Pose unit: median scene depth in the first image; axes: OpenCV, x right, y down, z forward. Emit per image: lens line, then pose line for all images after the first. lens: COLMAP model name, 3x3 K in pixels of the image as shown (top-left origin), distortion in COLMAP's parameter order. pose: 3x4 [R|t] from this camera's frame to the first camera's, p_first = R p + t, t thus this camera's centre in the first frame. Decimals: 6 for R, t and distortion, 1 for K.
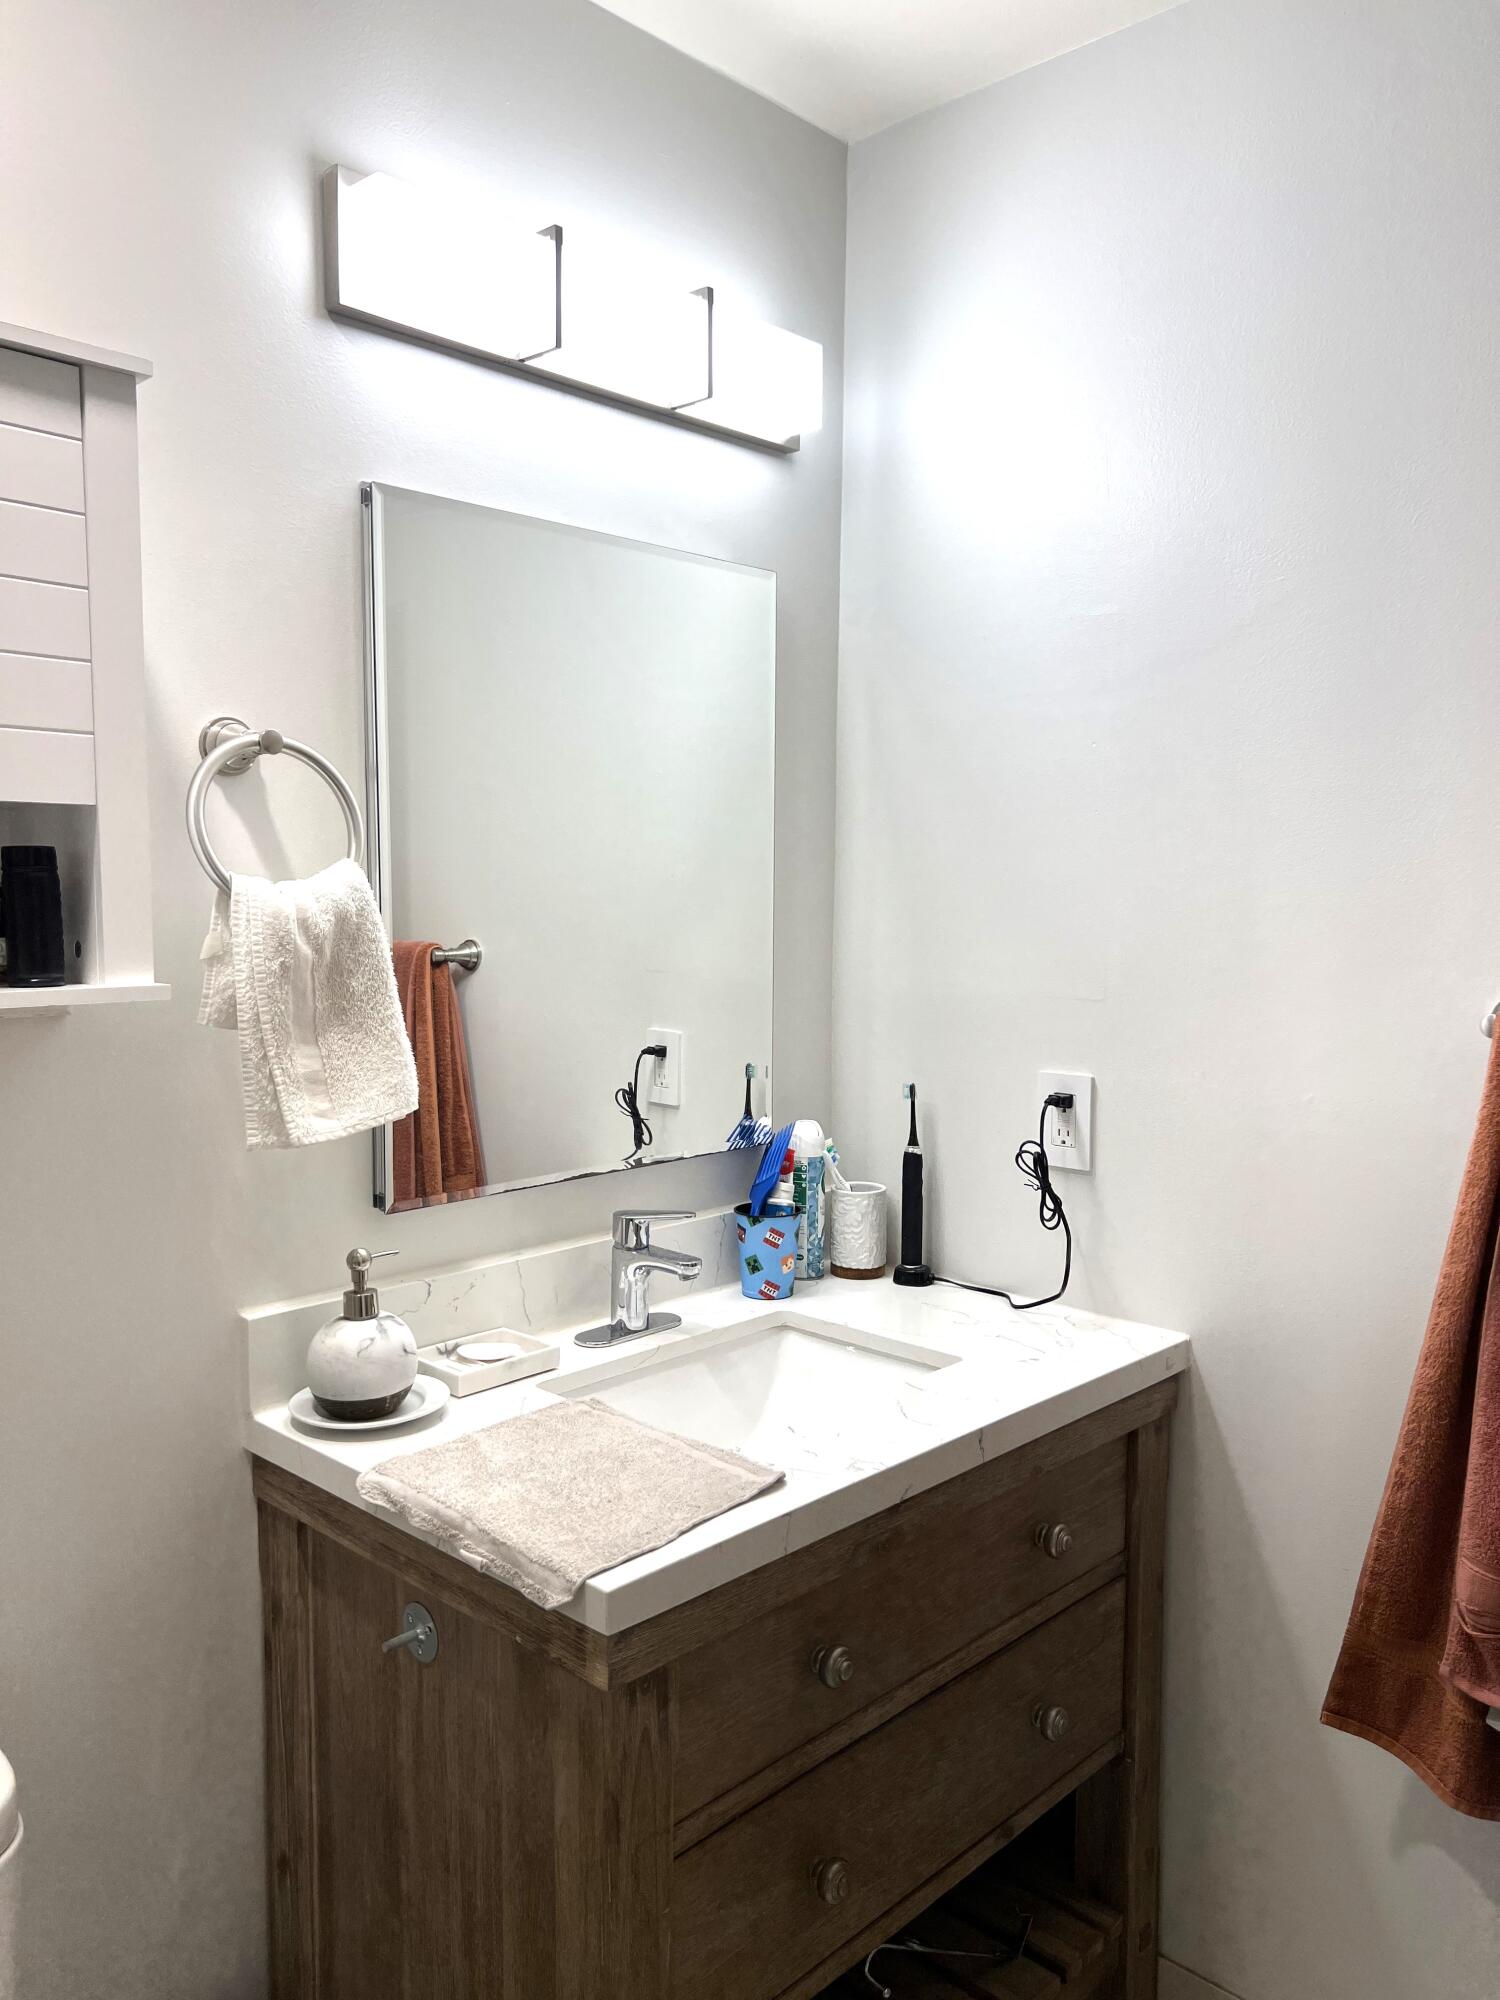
lens RADIAL K [[1501.2, 0, 746.9], [0, 1501.2, 1010.2], [0, 0, 1]] dist [0.011274, 0.002815]
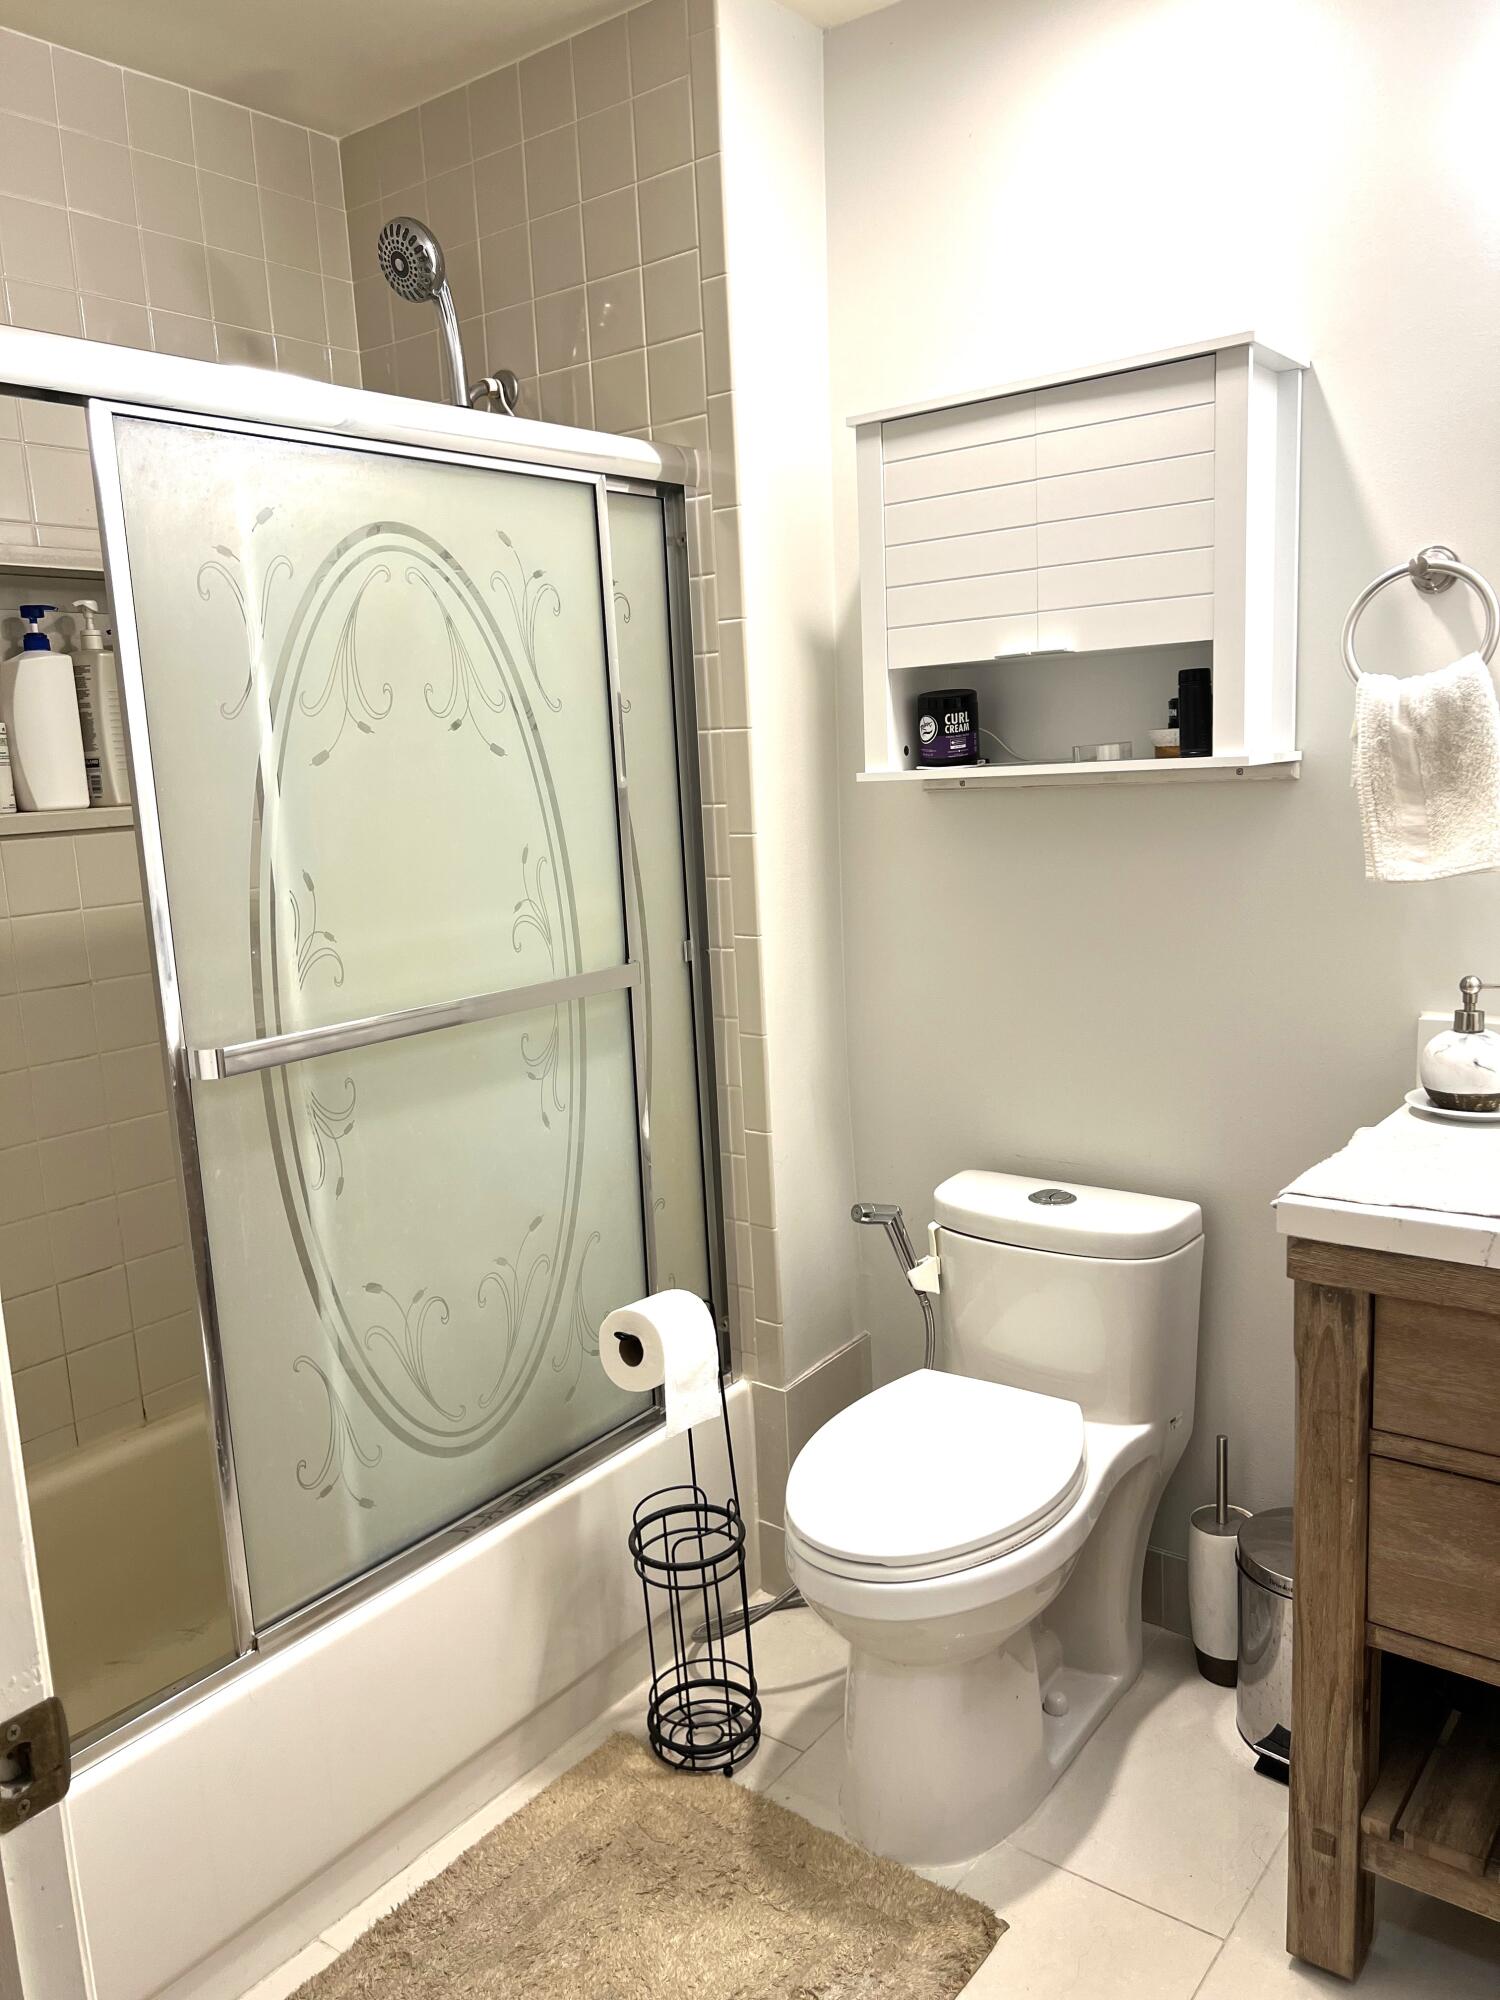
lens RADIAL K [[1501.2, 0, 745.6], [0, 1501.2, 1003.0], [0, 0, 1]] dist [0.011274, 0.002815]
pose [[0.114103, 0.149186, -0.982204, 0.932000], [-0.031863, 0.988702, 0.146471, 0.020172], [0.992958, 0.014583, 0.117568, 0.284670]]
